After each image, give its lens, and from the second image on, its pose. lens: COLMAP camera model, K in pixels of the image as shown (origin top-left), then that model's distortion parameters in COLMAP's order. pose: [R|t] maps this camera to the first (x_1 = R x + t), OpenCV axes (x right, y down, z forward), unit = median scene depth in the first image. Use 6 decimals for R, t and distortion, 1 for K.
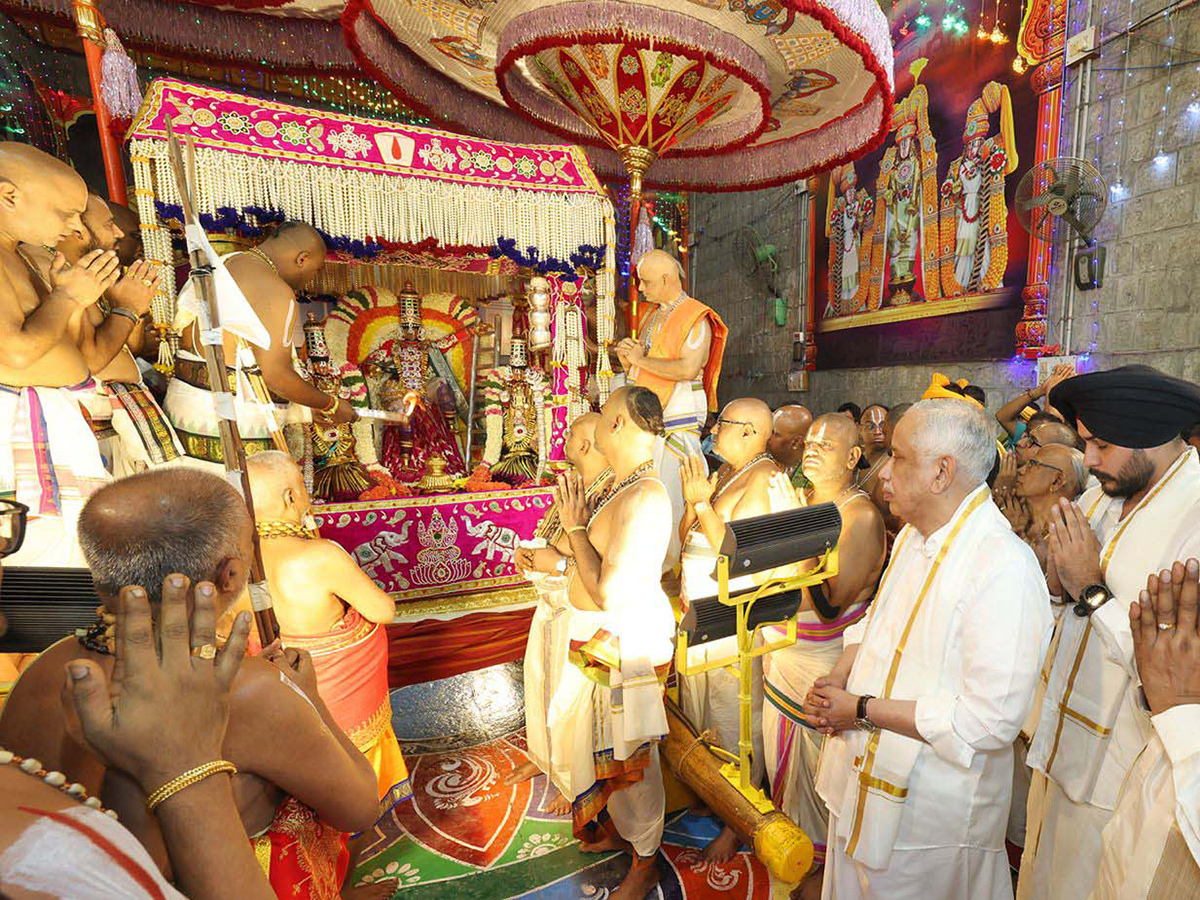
lens RADIAL K [[643.0, 0, 760.0], [0, 643.0, 500.4], [0, 0, 1]] dist [-0.039970, 0.014115]
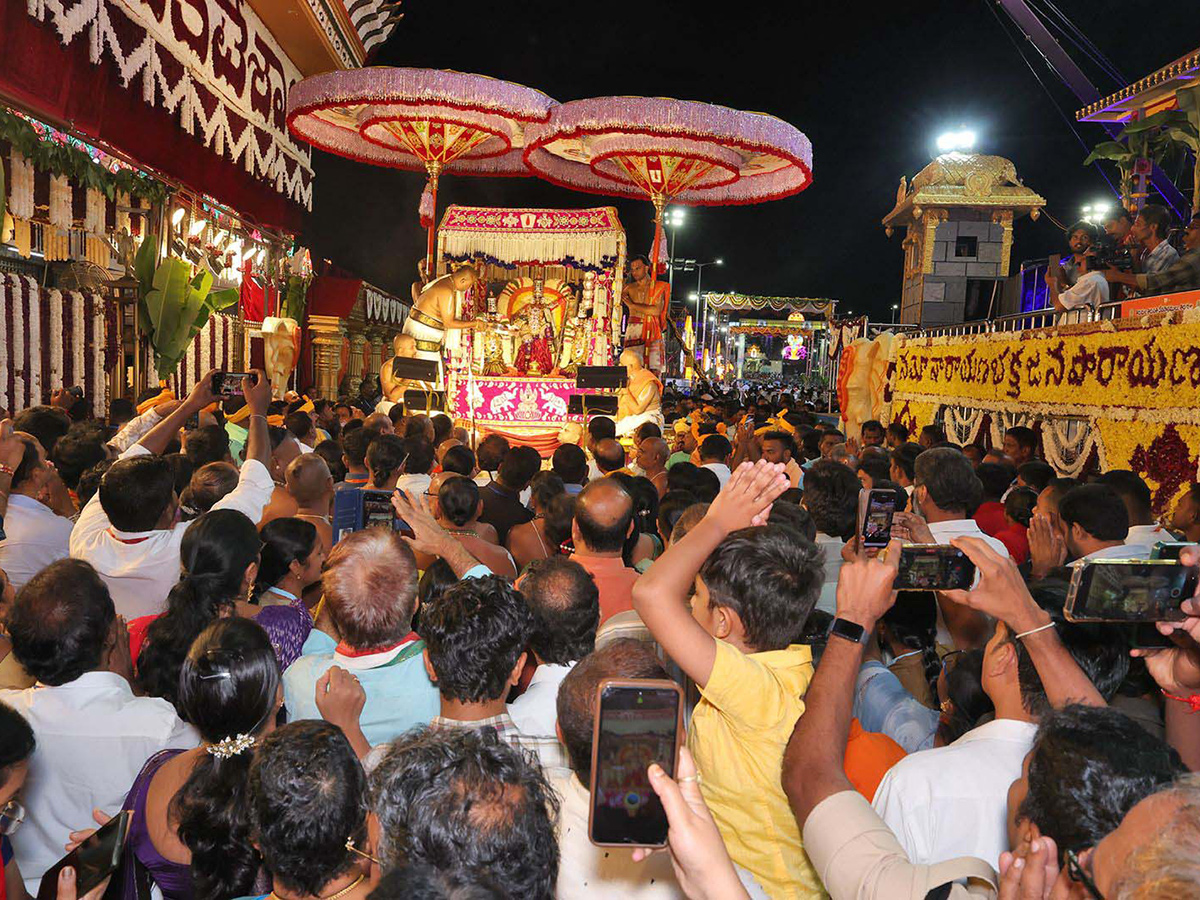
lens RADIAL K [[1180.2, 0, 580.5], [0, 1180.2, 486.6], [0, 0, 1]] dist [0.004084, 0.000000]
pose [[0.830539, 0.074572, -0.551945, 1.735008], [-0.122180, 0.991251, -0.049925, 0.503599], [0.543394, 0.108902, 0.832384, -2.024460]]
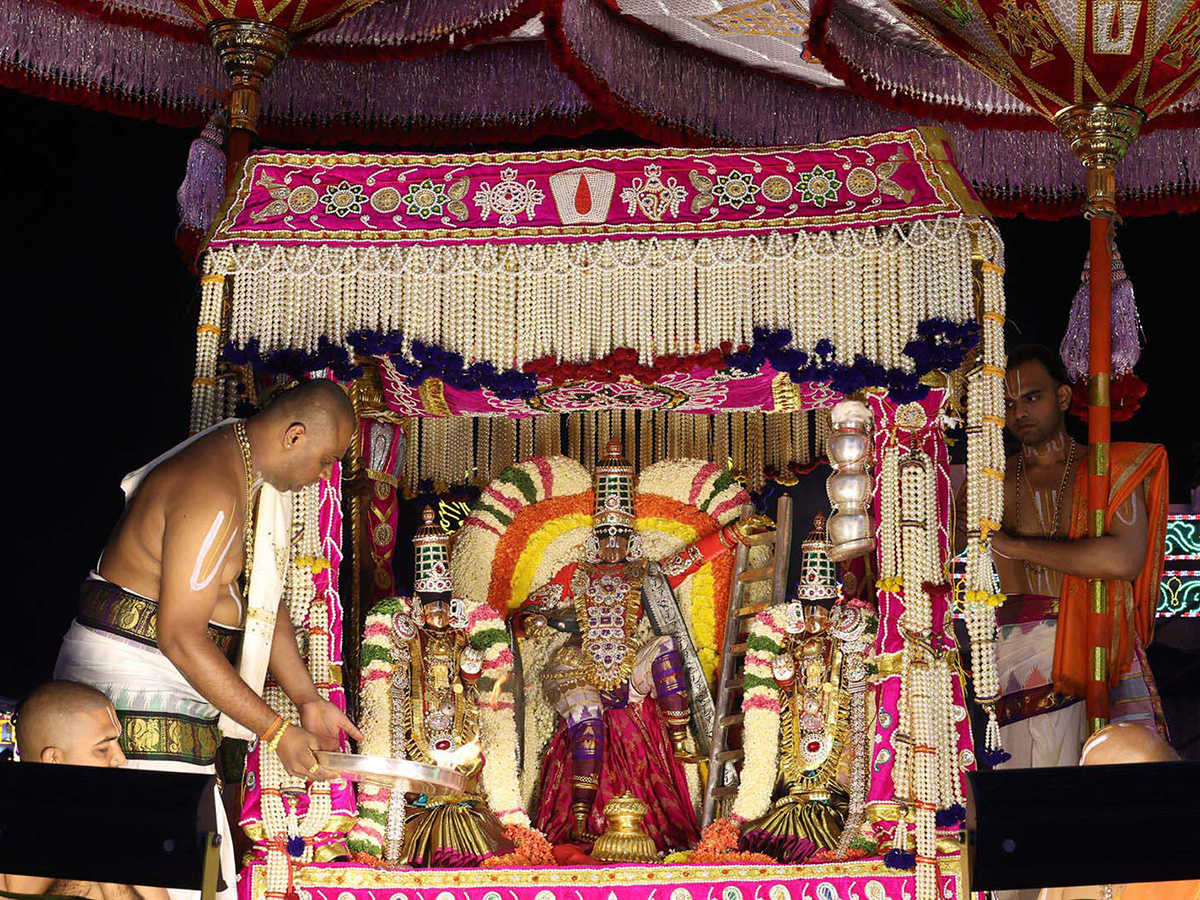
lens RADIAL K [[2521.5, 0, 610.6], [0, 2521.5, 454.7], [0, 0, 1]] dist [0.010156, 0.000000]
pose [[0.847542, -0.101034, -0.521023, 0.464356], [-0.074889, 0.949123, -0.305870, 0.263432], [0.525418, 0.298257, 0.796856, -0.544016]]
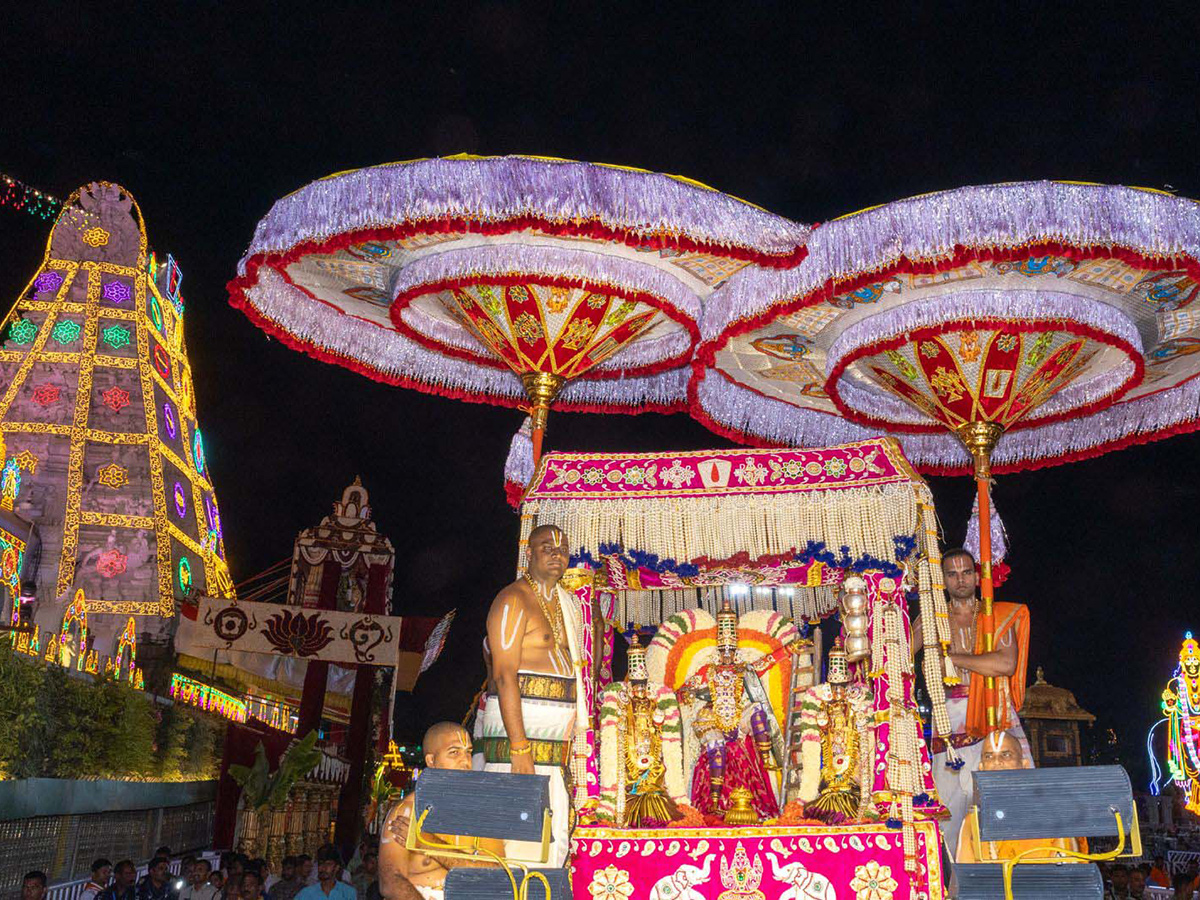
lens RADIAL K [[1180.2, 0, 635.3], [0, 1180.2, 446.0], [0, 0, 1]] dist [0.004084, 0.000000]
pose [[0.828789, -0.186113, -0.527704, 0.311779], [-0.079695, 0.894192, -0.440533, 0.242446], [0.553858, 0.407164, 0.726264, -0.451944]]
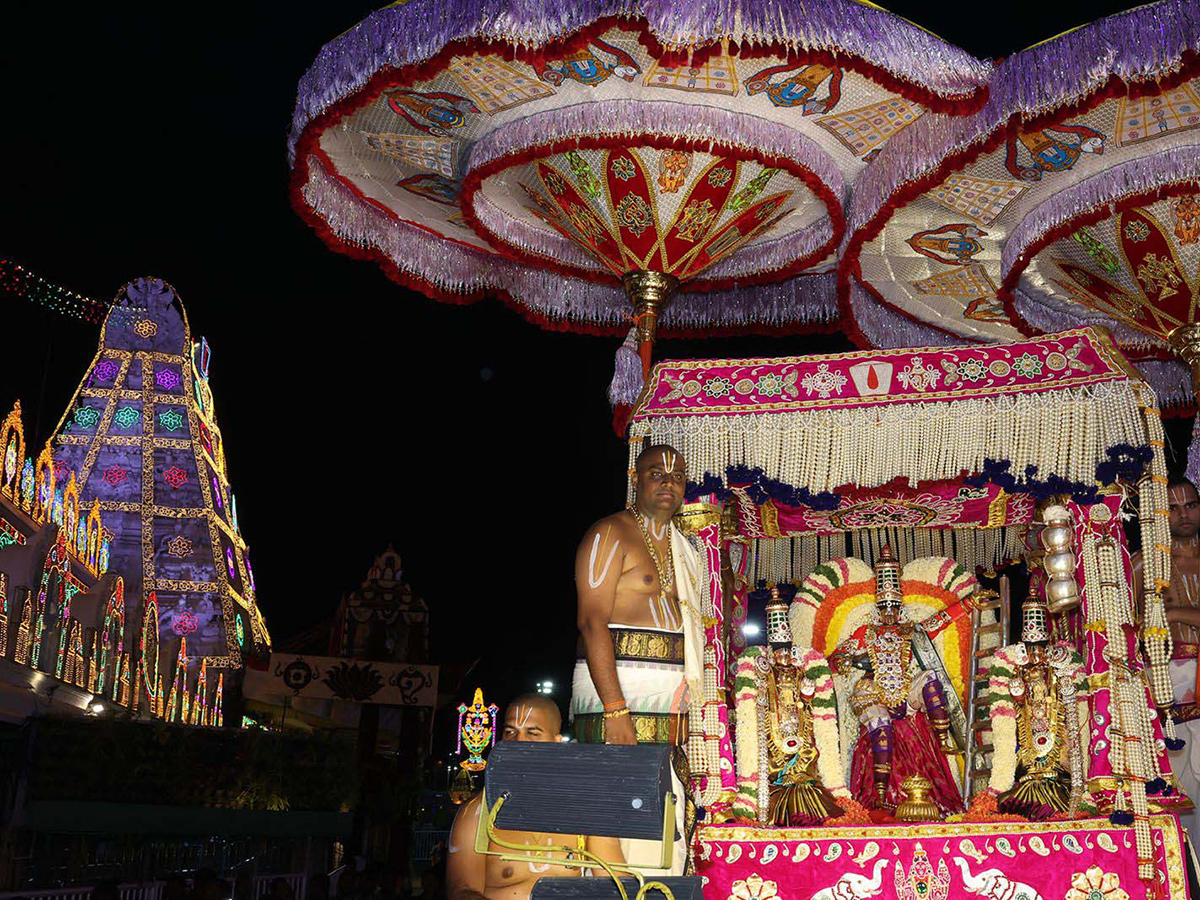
lens RADIAL K [[1253.9, 0, 698.5], [0, 1253.9, 467.2], [0, 0, 1]] dist [0.023760, 0.000000]
pose [[0.798443, -0.191707, -0.570734, 0.135158], [-0.076876, 0.907731, -0.412450, 0.211195], [0.597142, 0.373194, 0.710034, -0.224227]]
